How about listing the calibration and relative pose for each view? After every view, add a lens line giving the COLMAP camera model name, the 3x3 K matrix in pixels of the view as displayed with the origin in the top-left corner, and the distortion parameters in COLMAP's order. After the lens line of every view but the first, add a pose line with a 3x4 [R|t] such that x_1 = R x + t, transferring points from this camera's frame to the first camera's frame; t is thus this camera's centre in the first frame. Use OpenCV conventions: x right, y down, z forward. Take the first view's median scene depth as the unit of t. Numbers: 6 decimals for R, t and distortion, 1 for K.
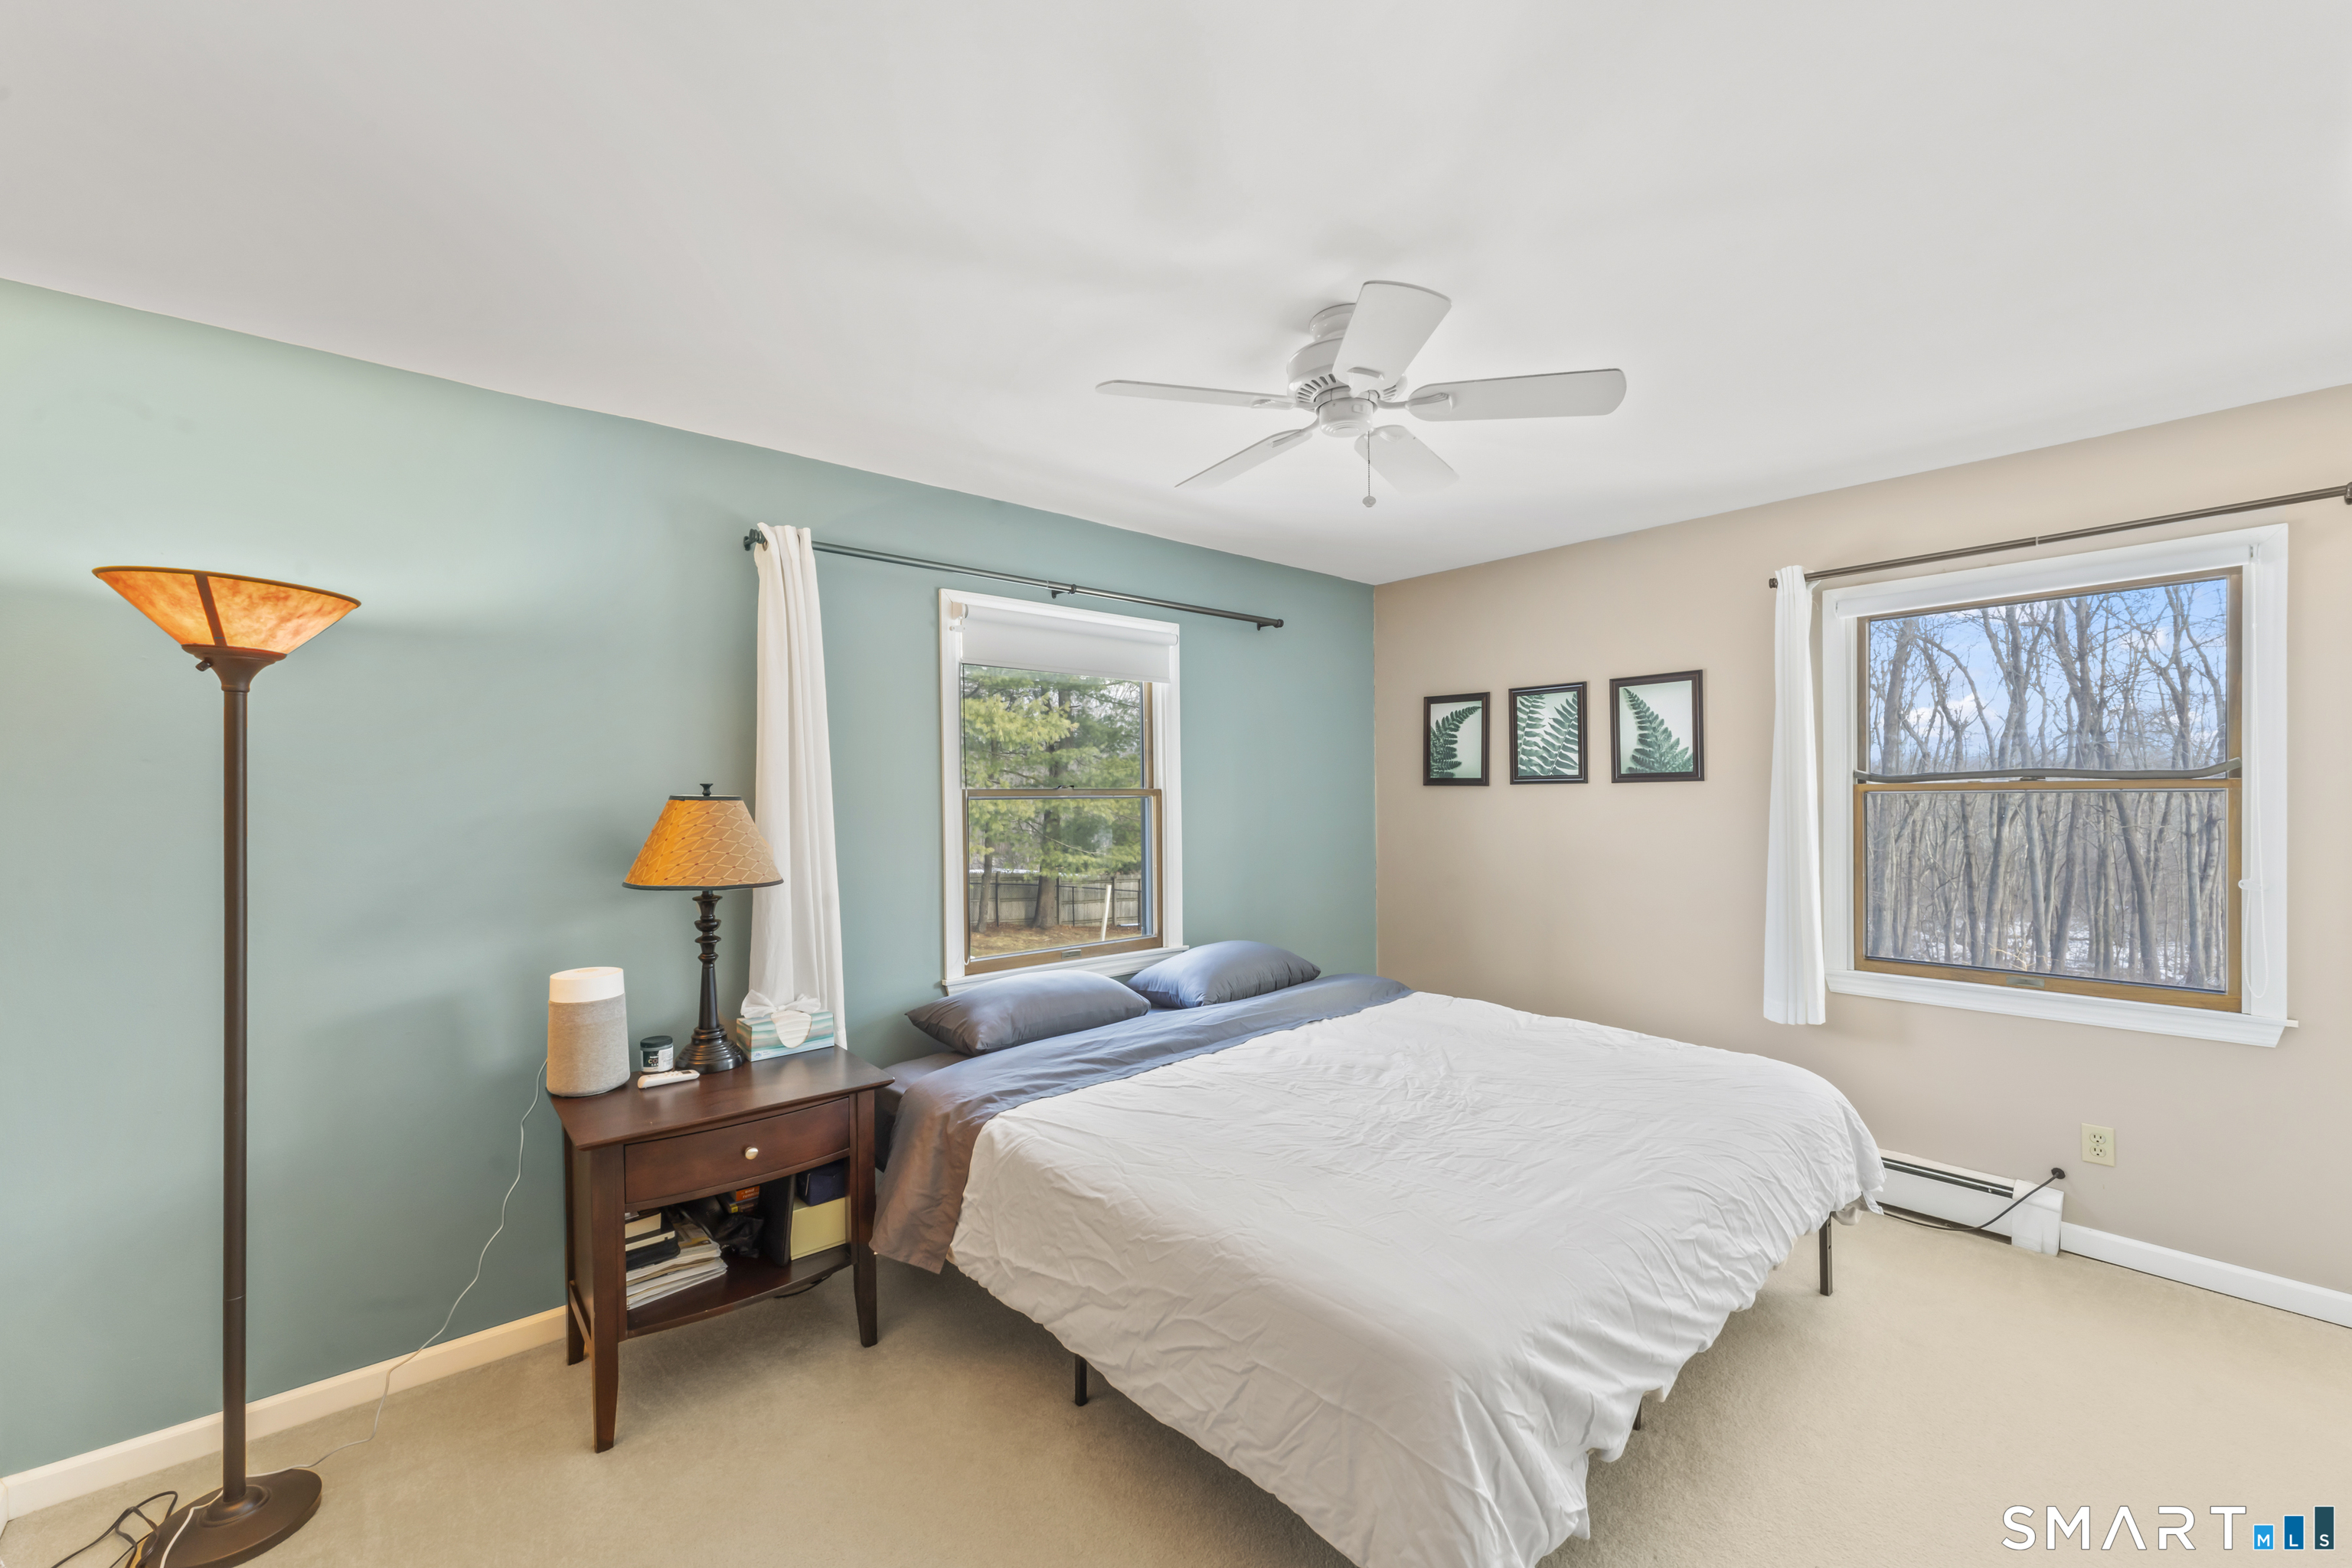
lens RADIAL K [[946.0, 0, 1169.0], [0, 946.0, 790.7], [0, 0, 1]] dist [-0.003866, 0.001225]
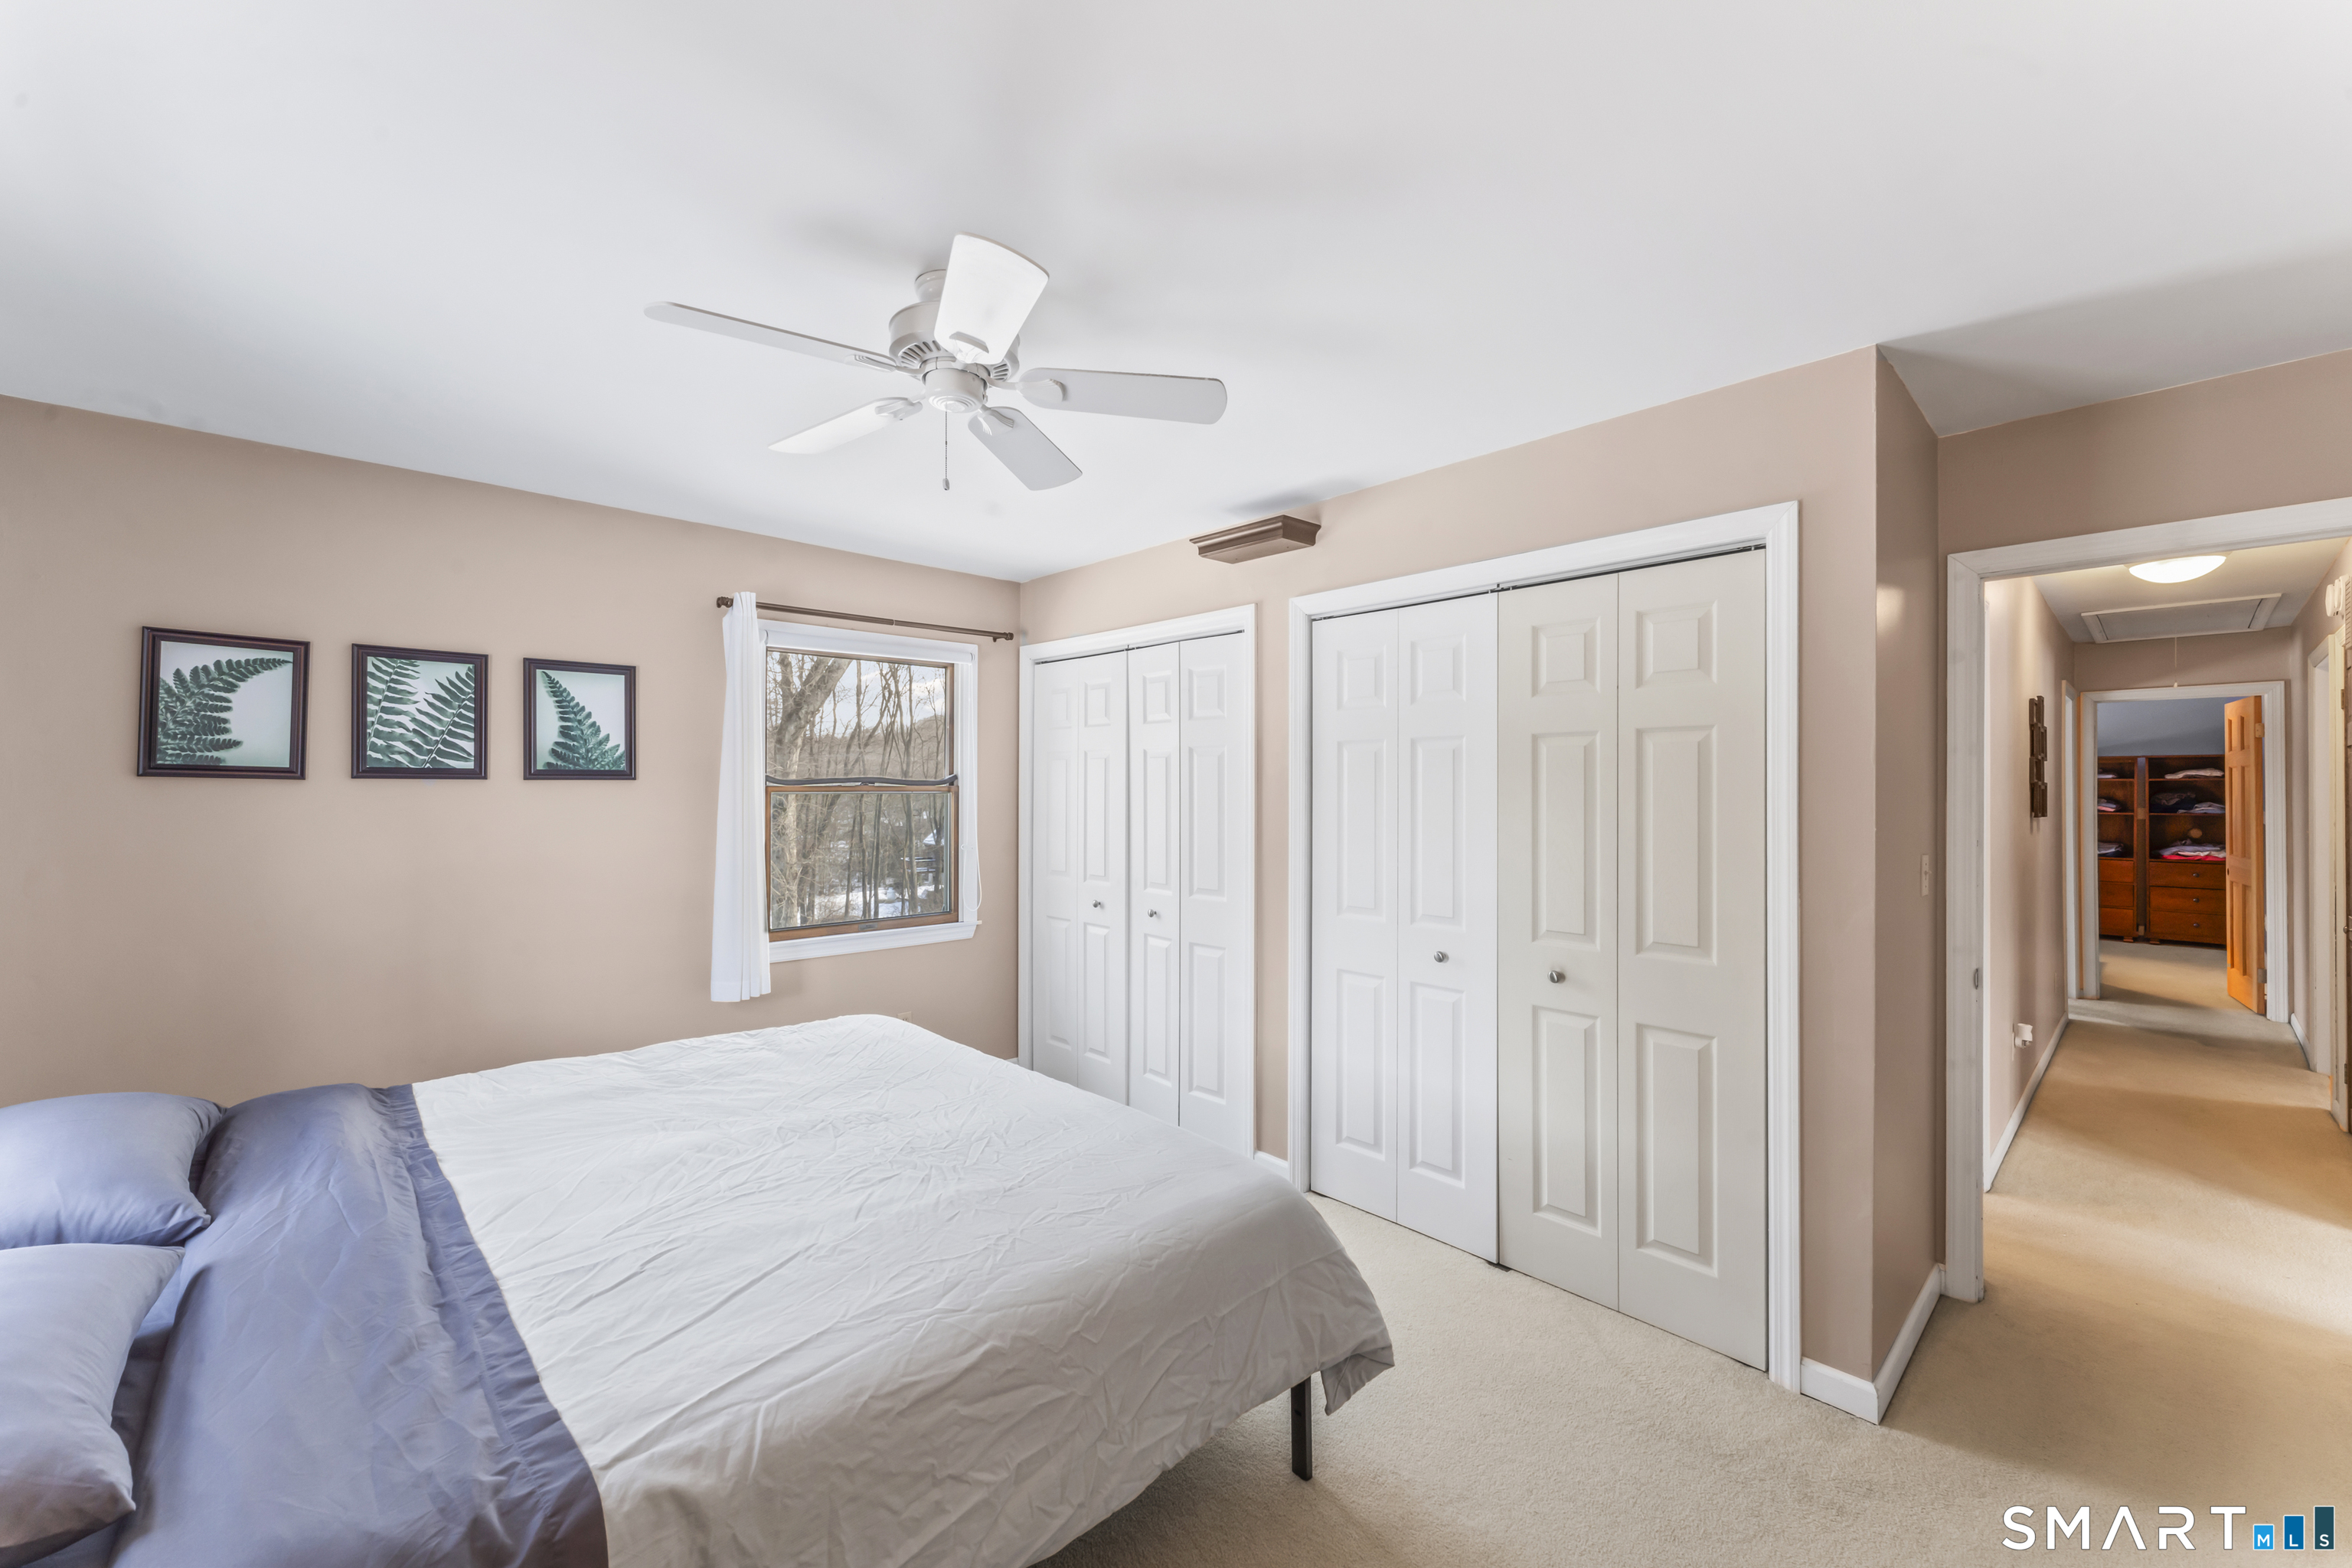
lens RADIAL K [[946.0, 0, 1168.3], [0, 946.0, 786.5], [0, 0, 1]] dist [-0.003866, 0.001225]
pose [[-0.039158, 0.016135, 0.999103, -0.392321], [-0.003463, 0.999861, -0.016283, 0.009502], [-0.999227, -0.004098, -0.039097, 0.441740]]
